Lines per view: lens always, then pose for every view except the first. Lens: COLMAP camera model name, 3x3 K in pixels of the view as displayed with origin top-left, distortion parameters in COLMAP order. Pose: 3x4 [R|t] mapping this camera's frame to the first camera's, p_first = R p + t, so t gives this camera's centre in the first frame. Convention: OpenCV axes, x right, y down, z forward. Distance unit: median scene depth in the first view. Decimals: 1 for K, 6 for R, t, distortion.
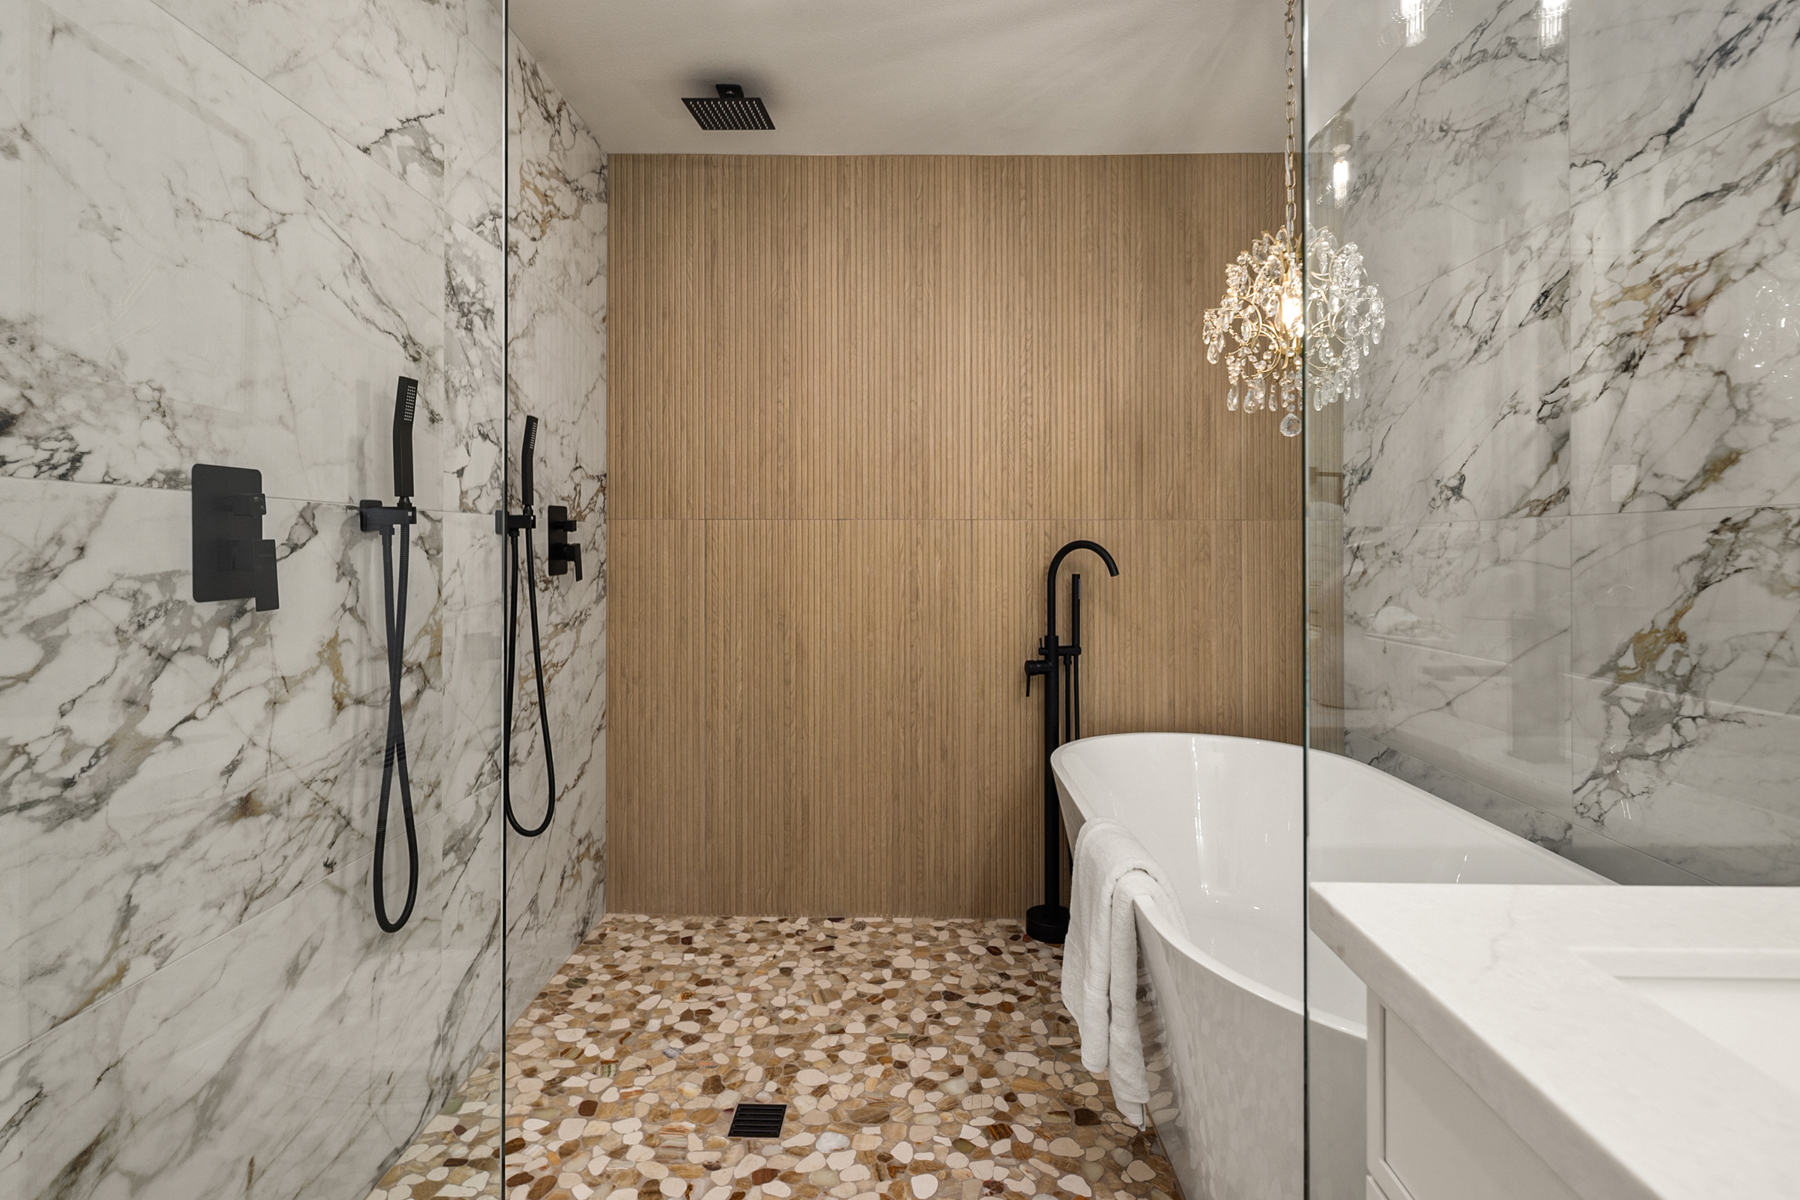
lens RADIAL K [[883.7, 0, 898.2], [0, 883.7, 541.6], [0, 0, 1]] dist [0.000756, -0.000890]
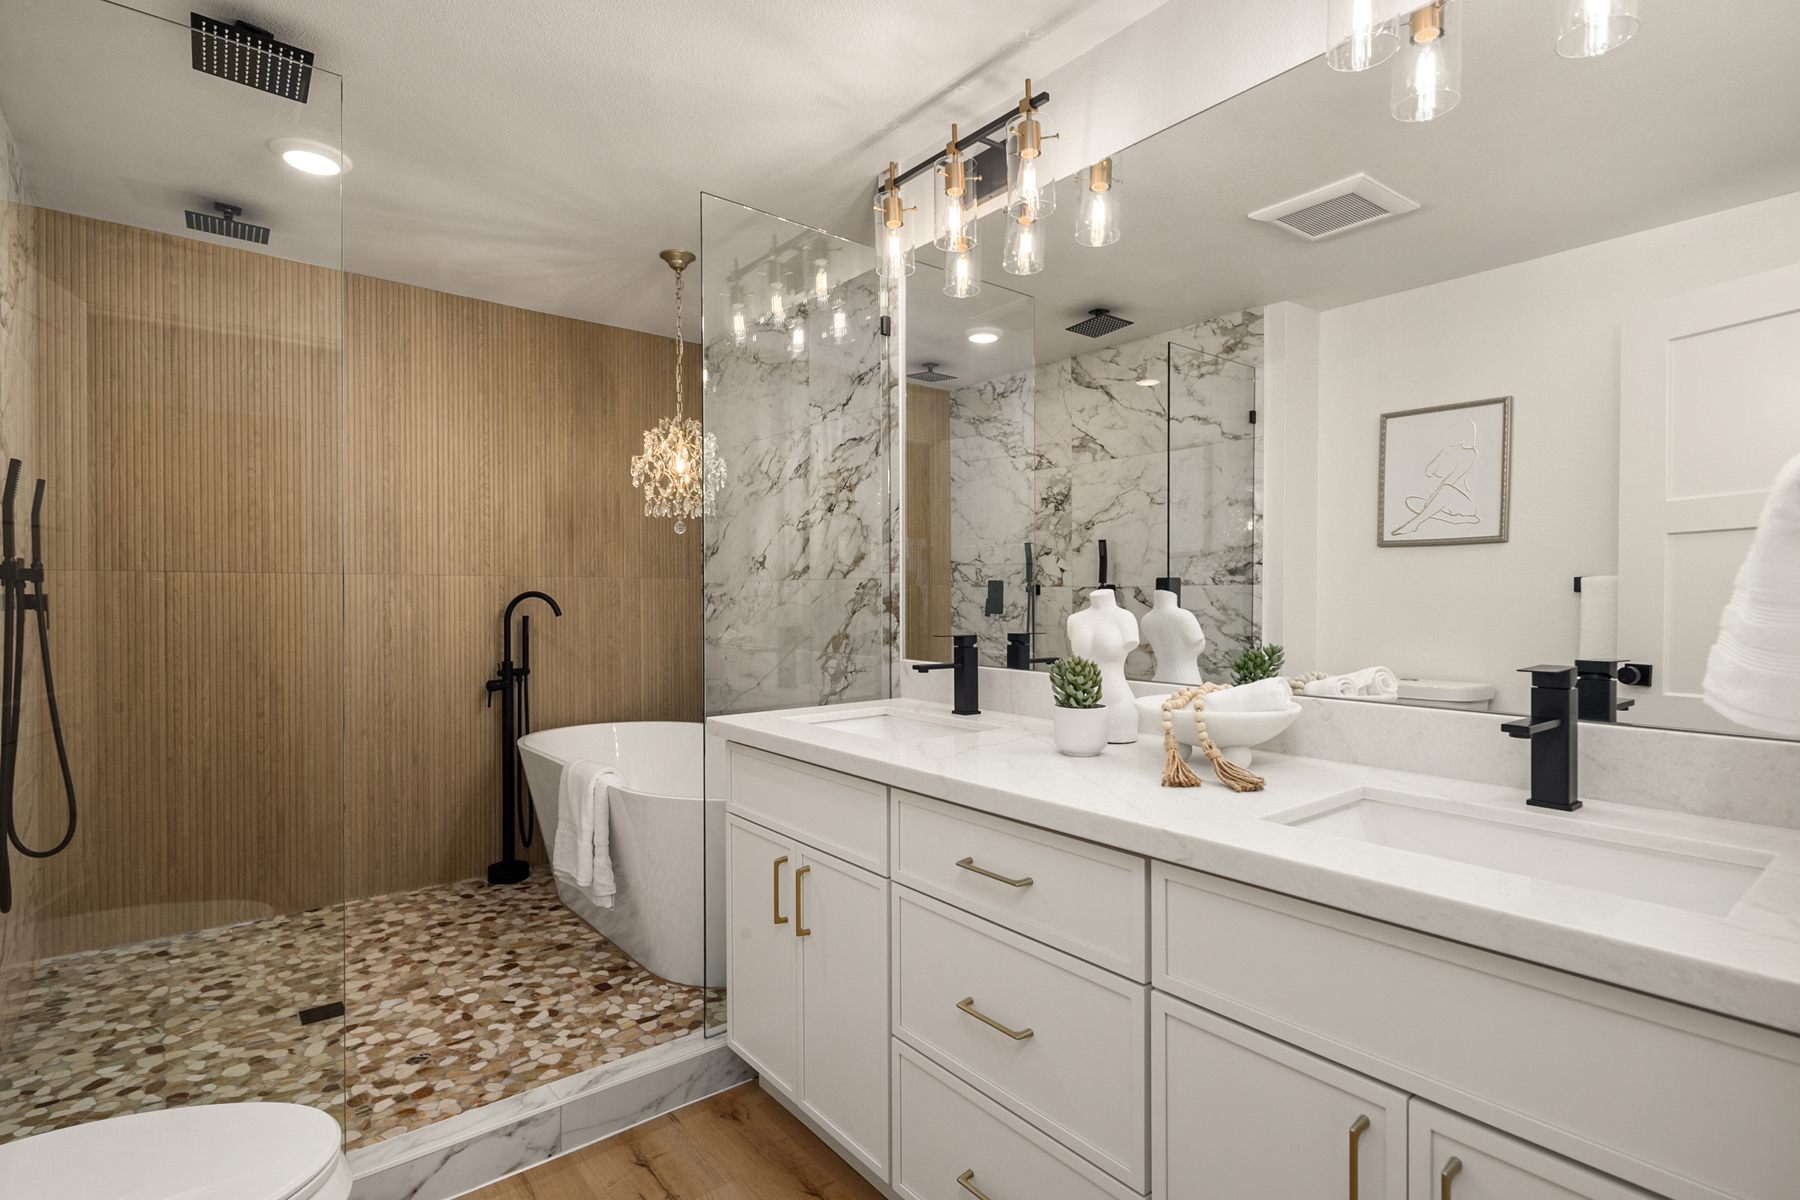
lens RADIAL K [[862.7, 0, 900.0], [0, 862.7, 600.0], [0, 0, 1]] dist [0.001021, -0.000683]
pose [[0.759377, -0.005811, 0.650625, -0.262844], [-0.001686, 0.999939, 0.010899, -0.004042], [-0.650649, -0.009374, 0.759321, -0.457015]]
